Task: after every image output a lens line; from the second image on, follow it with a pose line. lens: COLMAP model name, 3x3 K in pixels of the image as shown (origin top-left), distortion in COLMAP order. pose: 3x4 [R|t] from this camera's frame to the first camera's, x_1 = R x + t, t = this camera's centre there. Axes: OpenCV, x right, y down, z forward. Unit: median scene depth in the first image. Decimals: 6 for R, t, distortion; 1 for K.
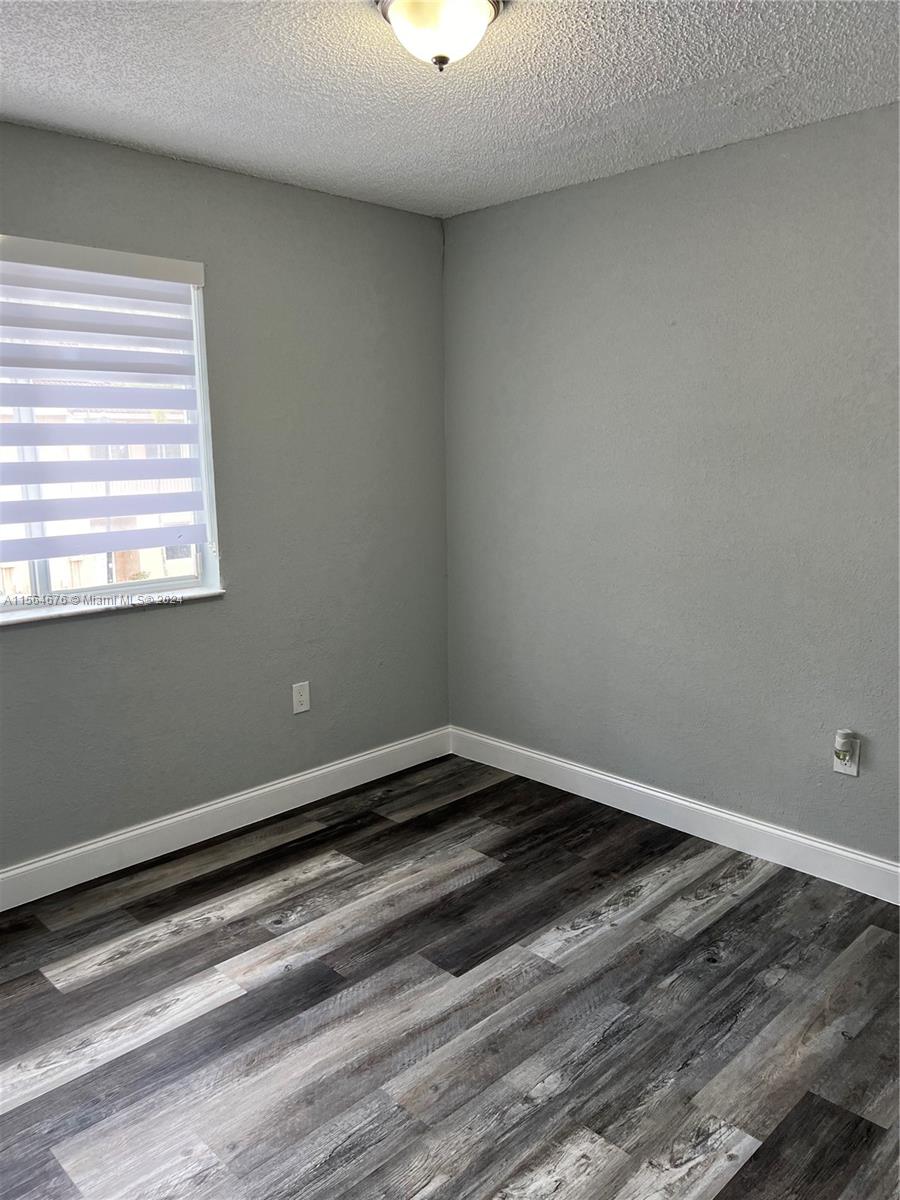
lens RADIAL K [[900.3, 0, 455.9], [0, 900.3, 600.8], [0, 0, 1]] dist [0.040362, -0.048420]
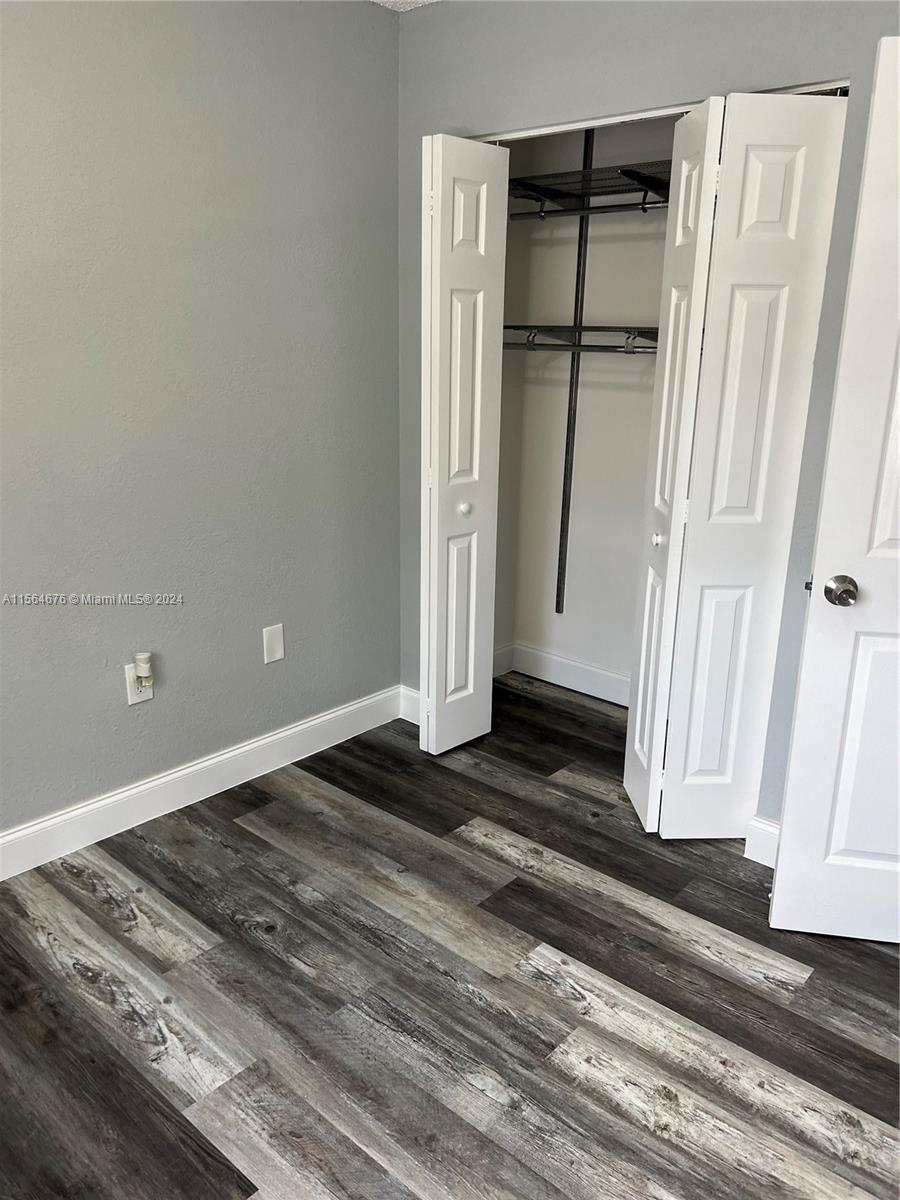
lens RADIAL K [[900.3, 0, 458.2], [0, 900.3, 602.7], [0, 0, 1]] dist [0.040362, -0.048420]
pose [[-0.075511, -0.263936, 0.961580, -0.575785], [0.151570, 0.950089, 0.272684, -0.133354], [-0.985558, 0.166337, -0.031738, 0.938195]]
